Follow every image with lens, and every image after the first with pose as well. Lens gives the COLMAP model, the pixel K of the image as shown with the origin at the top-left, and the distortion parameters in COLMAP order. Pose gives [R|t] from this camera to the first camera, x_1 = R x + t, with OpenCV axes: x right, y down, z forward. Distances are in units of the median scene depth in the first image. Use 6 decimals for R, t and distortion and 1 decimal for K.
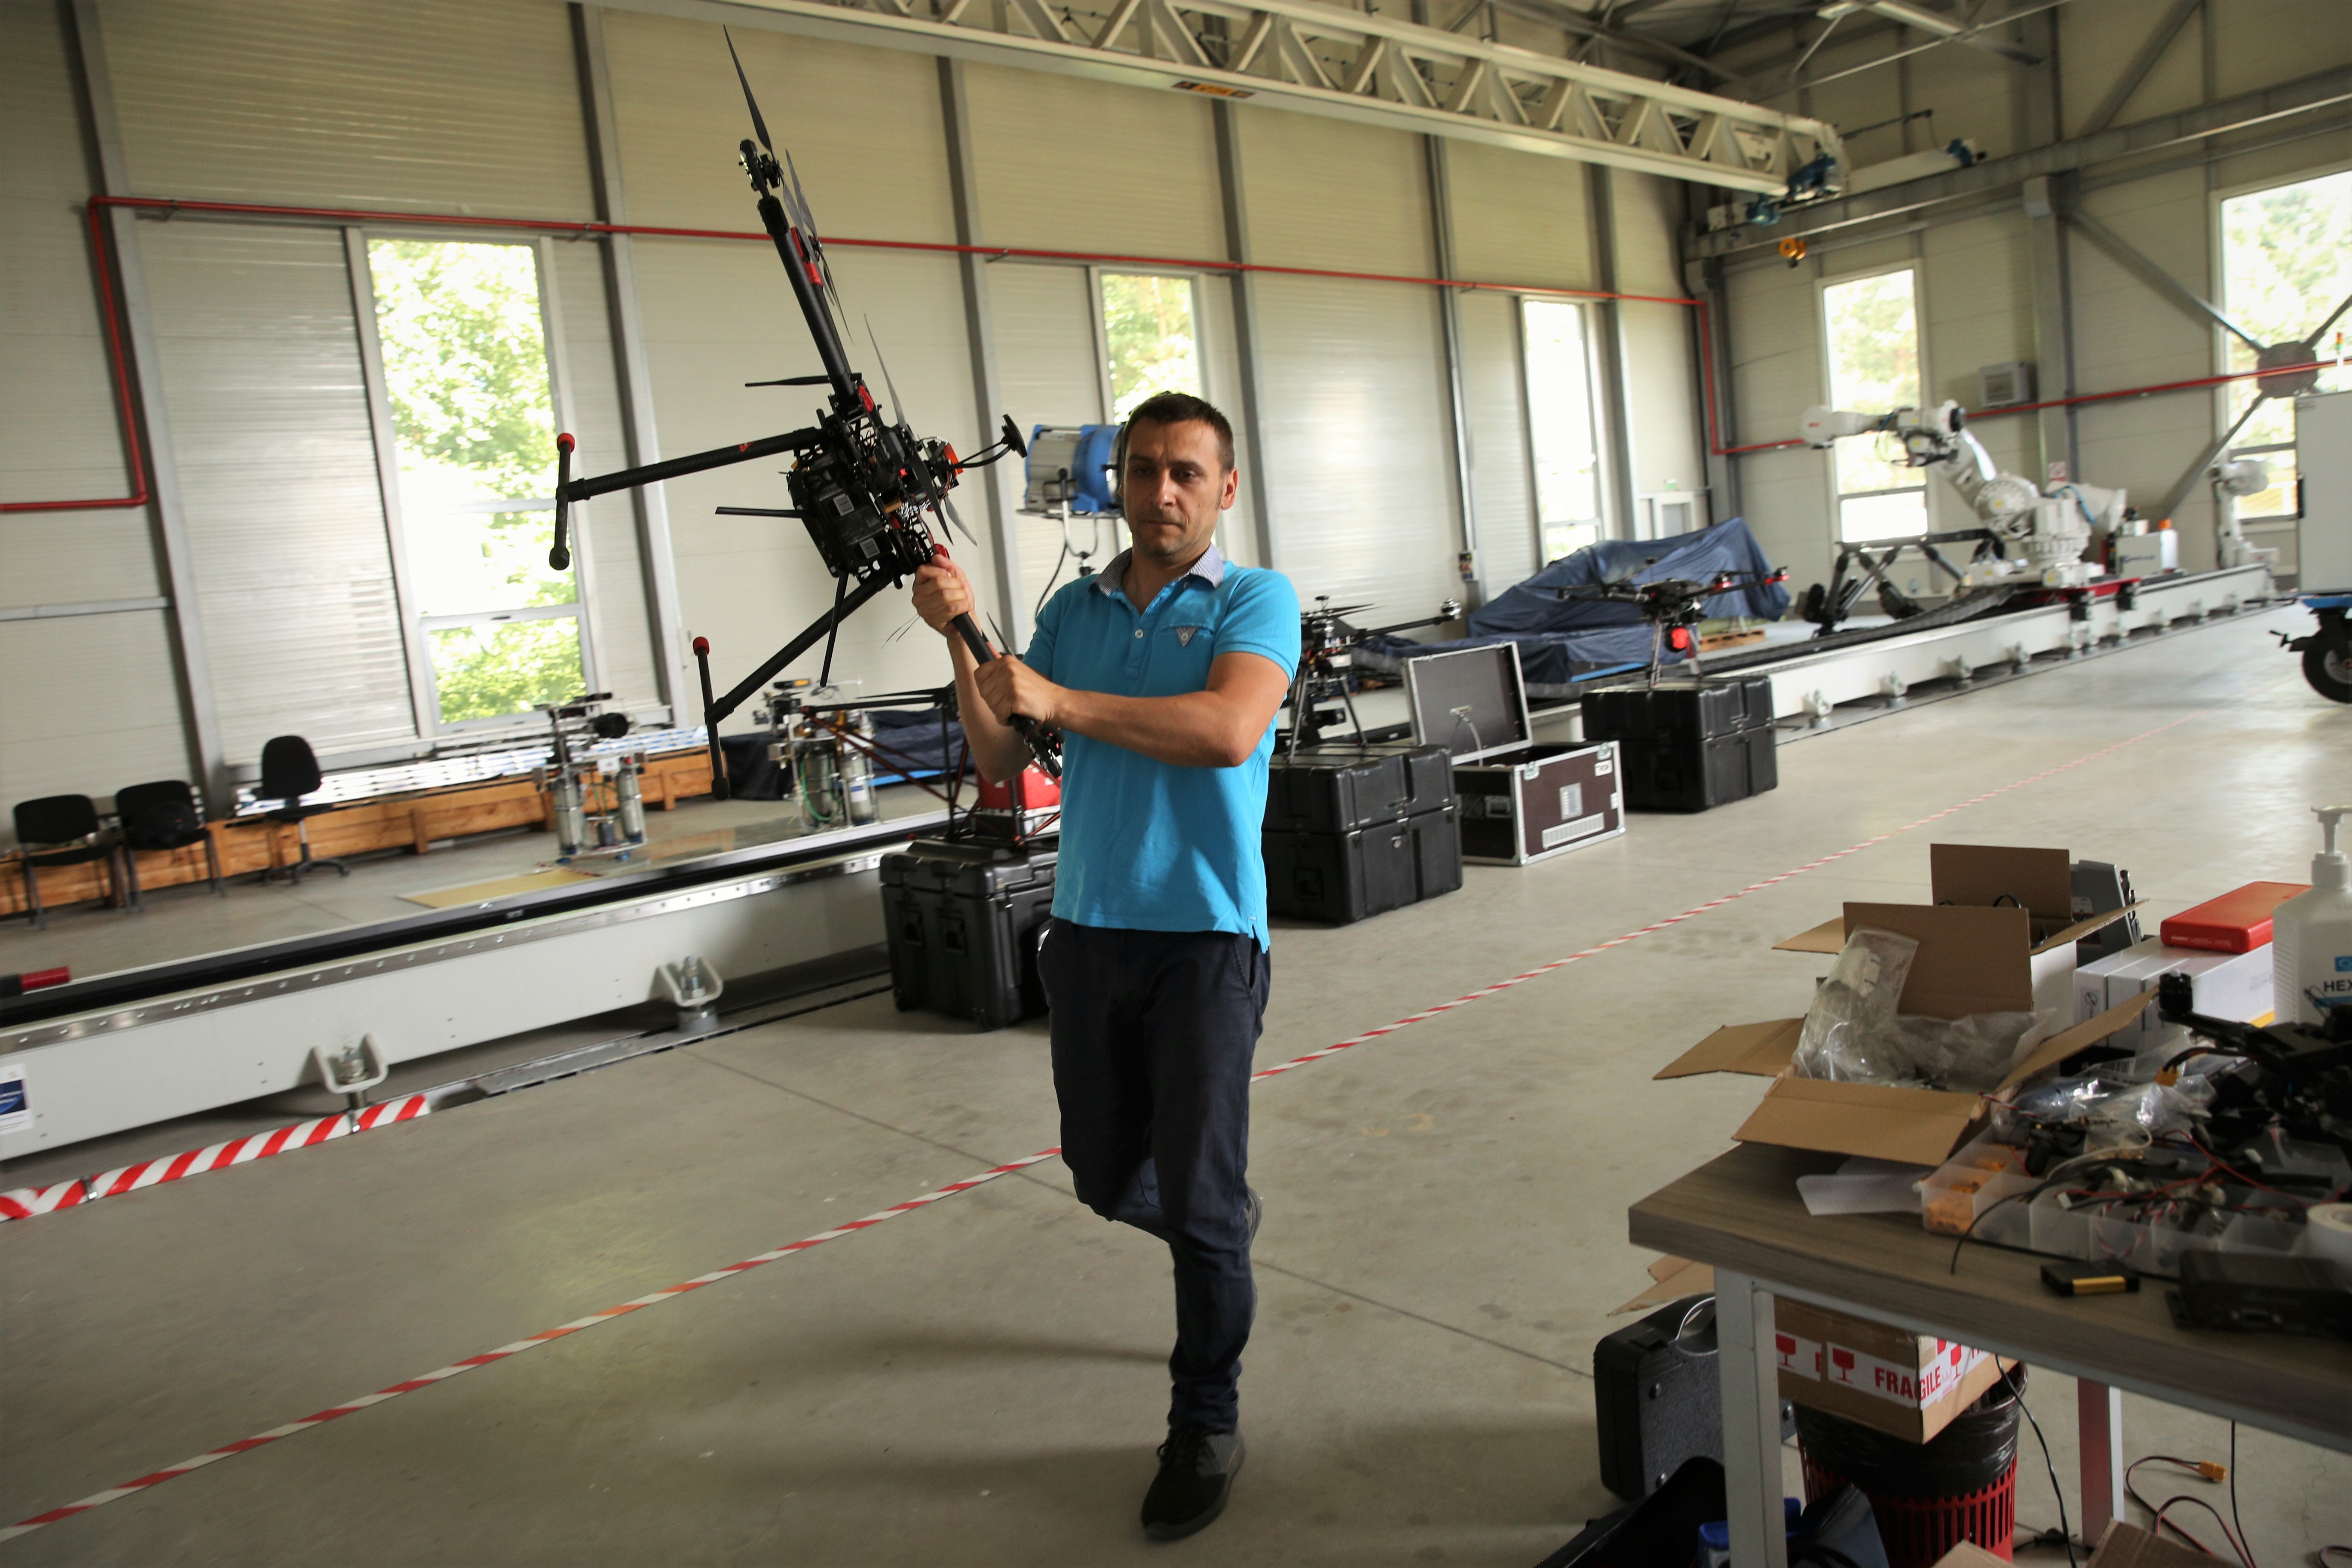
lens RADIAL K [[1678.7, 0, 1176.0], [0, 1678.7, 784.0], [0, 0, 1]] dist [-0.111828, 0.073332]
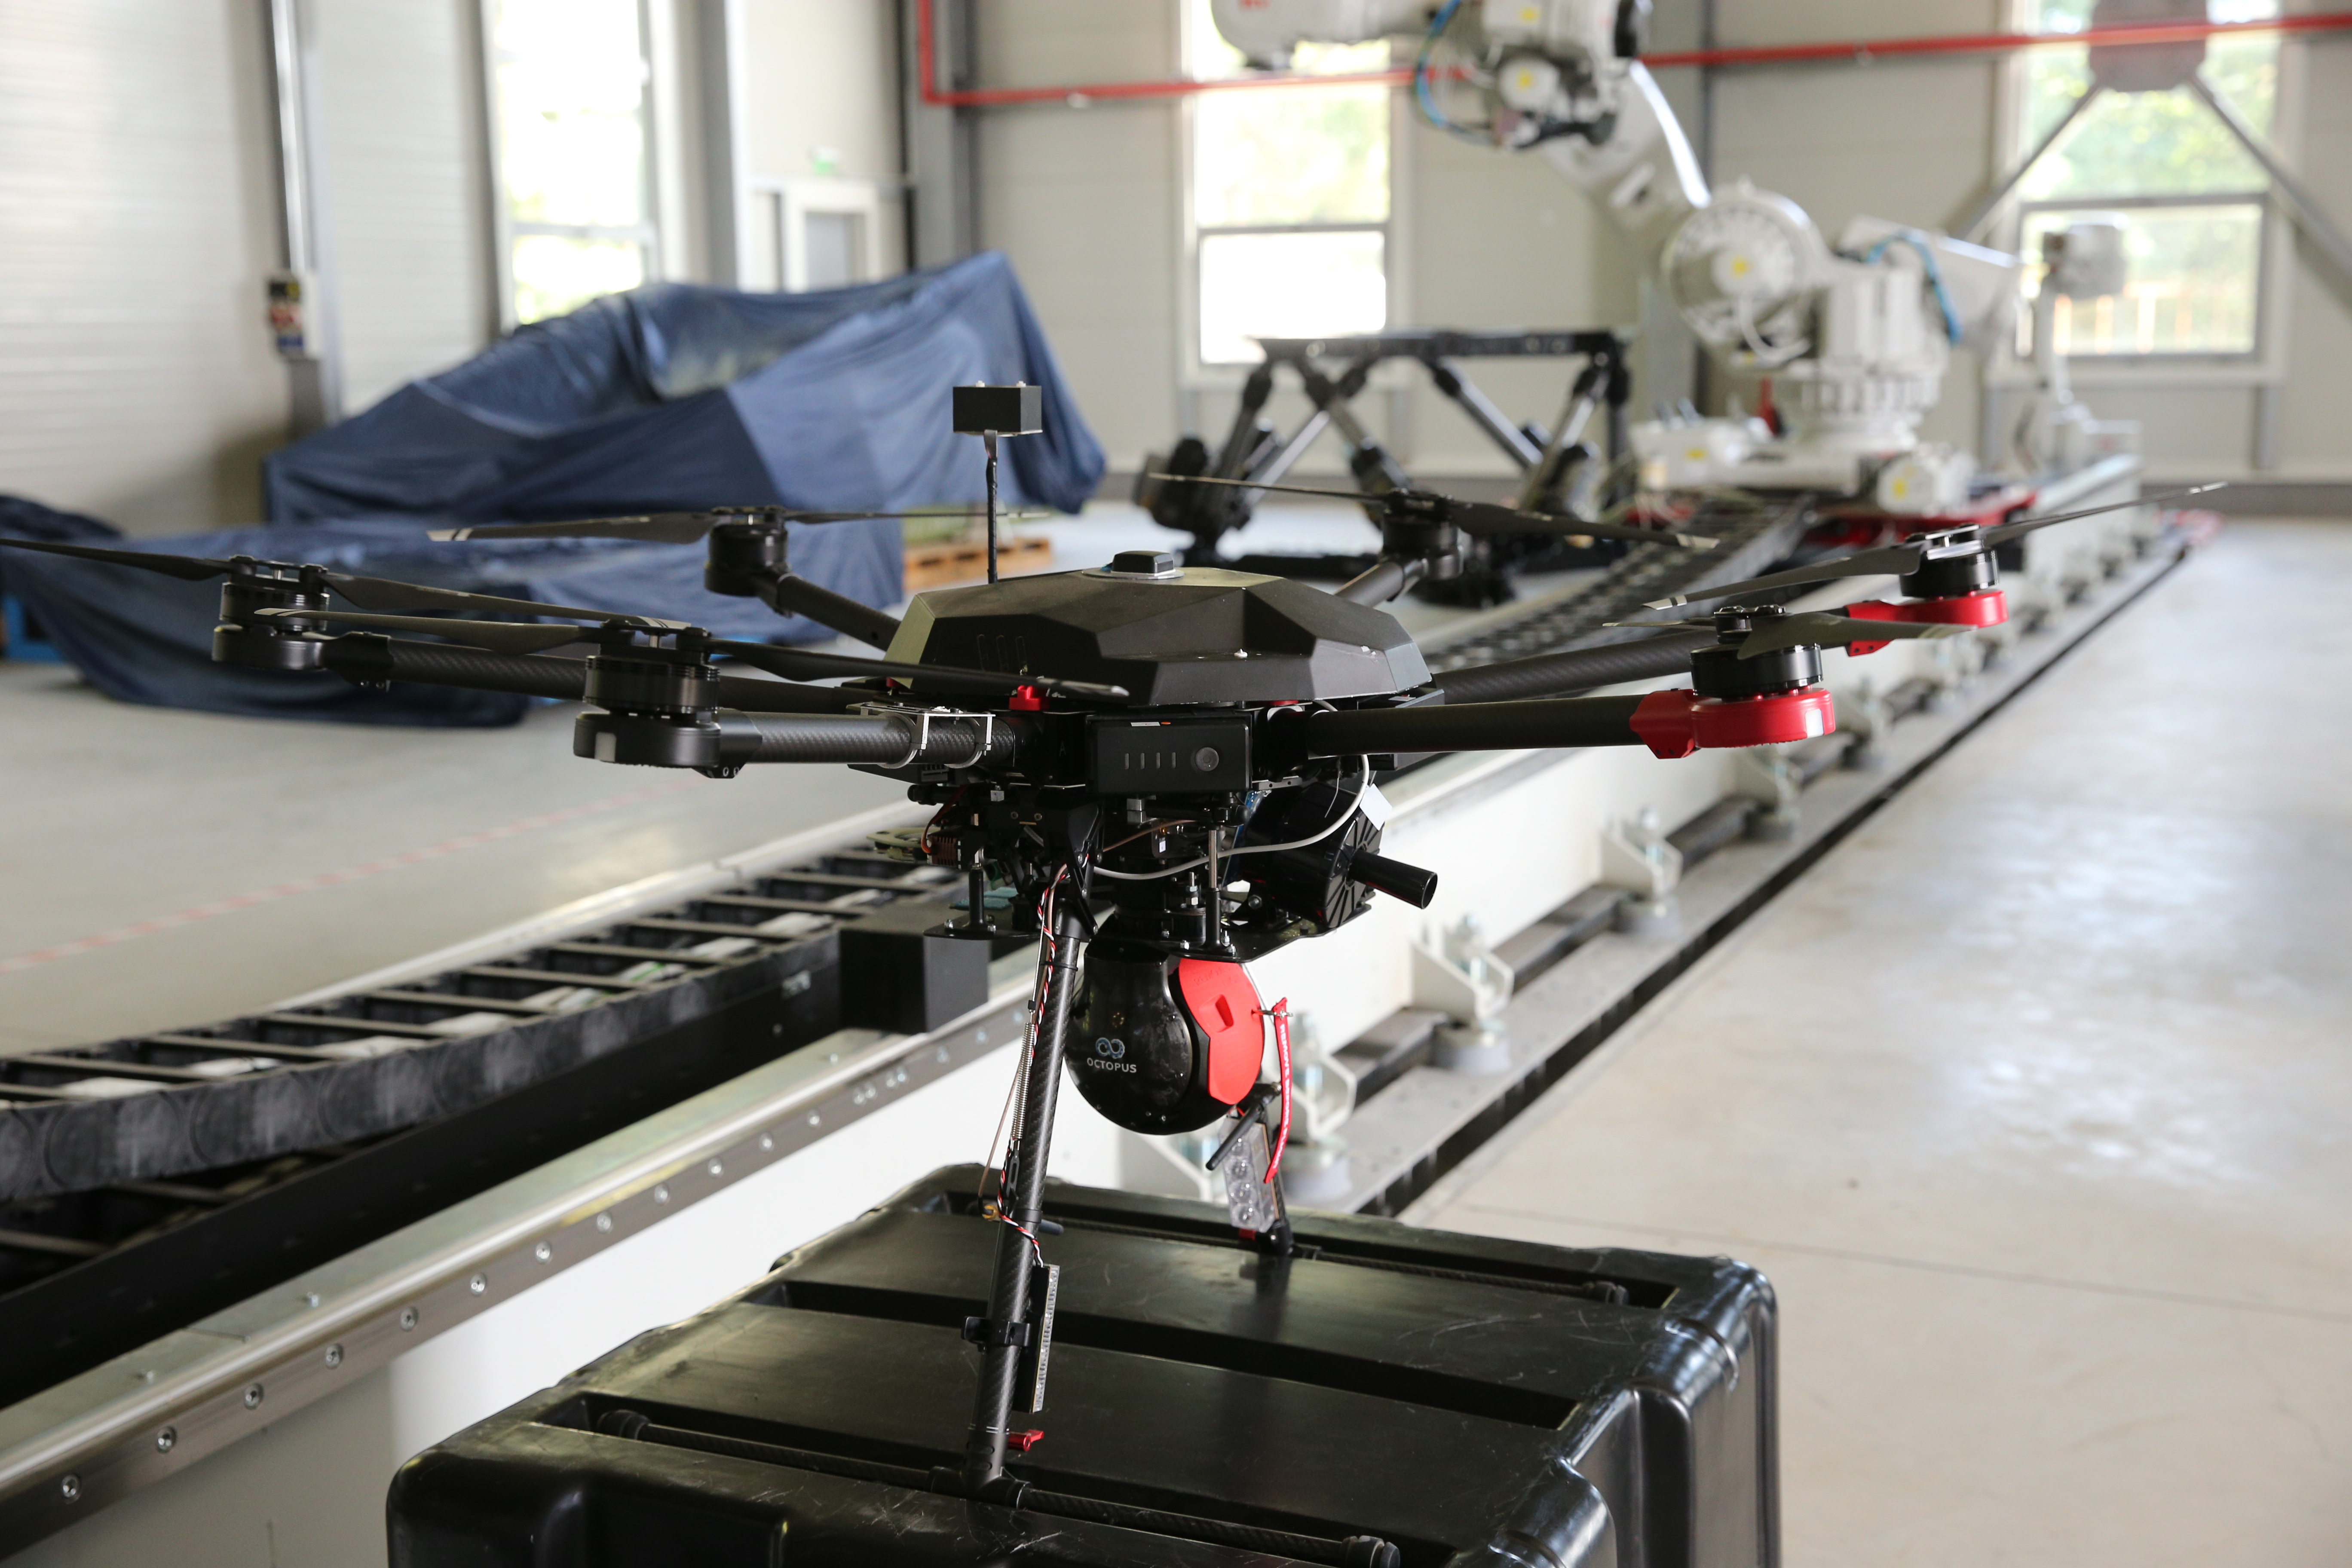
lens RADIAL K [[2867.4, 0, 1176.0], [0, 2867.4, 784.0], [0, 0, 1]] dist [-0.089970, 0.877993]
pose [[0.907555, 0.022048, 0.419355, 0.092955], [-0.033929, 0.999206, 0.020893, -0.049169], [-0.418561, -0.033190, 0.907582, 0.355322]]
